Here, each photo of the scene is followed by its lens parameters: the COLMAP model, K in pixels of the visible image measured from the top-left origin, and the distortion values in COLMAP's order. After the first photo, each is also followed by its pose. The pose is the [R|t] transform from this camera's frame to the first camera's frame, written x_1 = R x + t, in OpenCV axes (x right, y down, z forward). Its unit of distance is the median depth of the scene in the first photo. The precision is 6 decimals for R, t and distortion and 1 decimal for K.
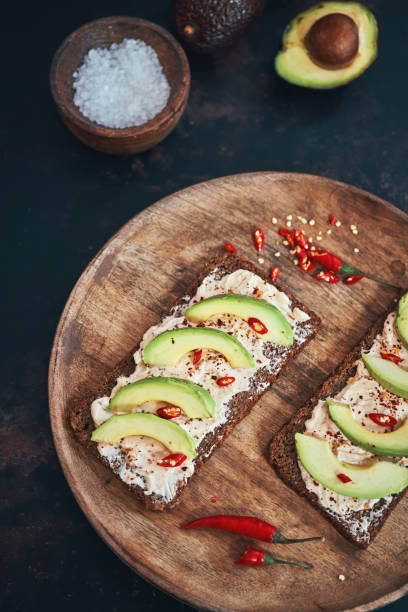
lens RADIAL K [[872.2, 0, 204.0], [0, 872.2, 306.0], [0, 0, 1]] dist [0.025966, 0.089811]
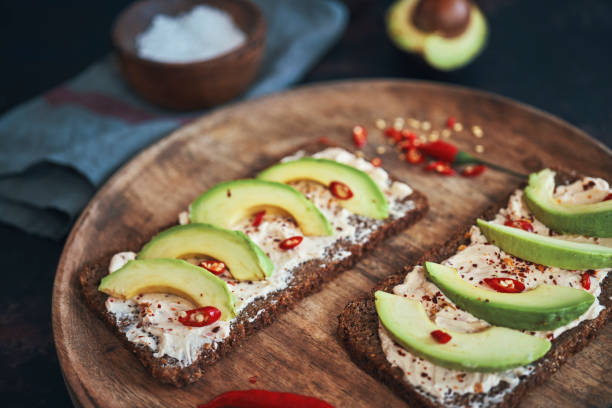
lens RADIAL K [[887.2, 0, 304.0], [0, 887.2, 202.2], [0, 0, 1]] dist [0.031542, 0.043879]
pose [[0.987351, 0.007721, -0.158363, 0.156914], [-0.090091, 0.849227, -0.520286, 0.454385], [0.130468, 0.527972, 0.839180, 0.343593]]
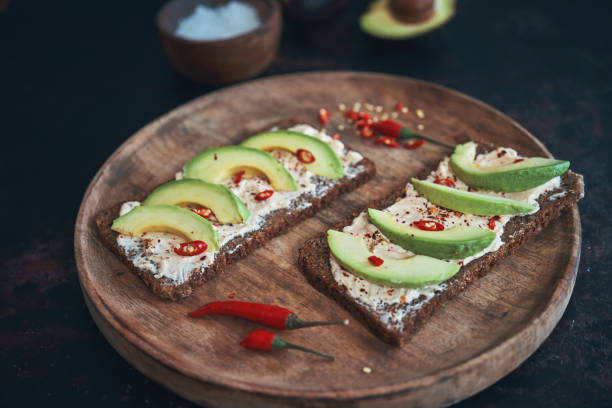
lens RADIAL K [[872.2, 0, 306.0], [0, 872.2, 204.0], [0, 0, 1]] dist [0.025966, 0.089811]
pose [[0.988581, 0.016959, -0.149733, 0.211962], [-0.094643, 0.843096, -0.529370, 0.592341], [0.117262, 0.537496, 0.835073, 0.221580]]
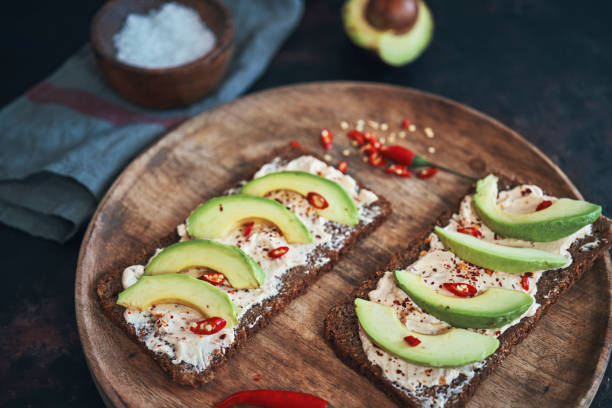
lens RADIAL K [[887.2, 0, 304.0], [0, 887.2, 202.2], [0, 0, 1]] dist [0.031542, 0.043879]
pose [[0.997891, -0.003880, -0.064803, 0.108650], [-0.022671, 0.914537, -0.403866, 0.400966], [0.060831, 0.404483, 0.912520, 0.168670]]
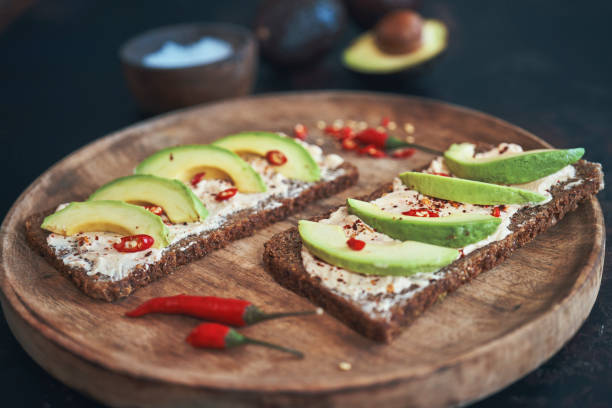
lens RADIAL K [[887.2, 0, 304.0], [0, 887.2, 202.2], [0, 0, 1]] dist [0.031542, 0.043879]
pose [[0.988180, -0.019505, -0.152051, 0.219949], [-0.090786, 0.724766, -0.682987, 0.644149], [0.123523, 0.688718, 0.714429, 0.432341]]
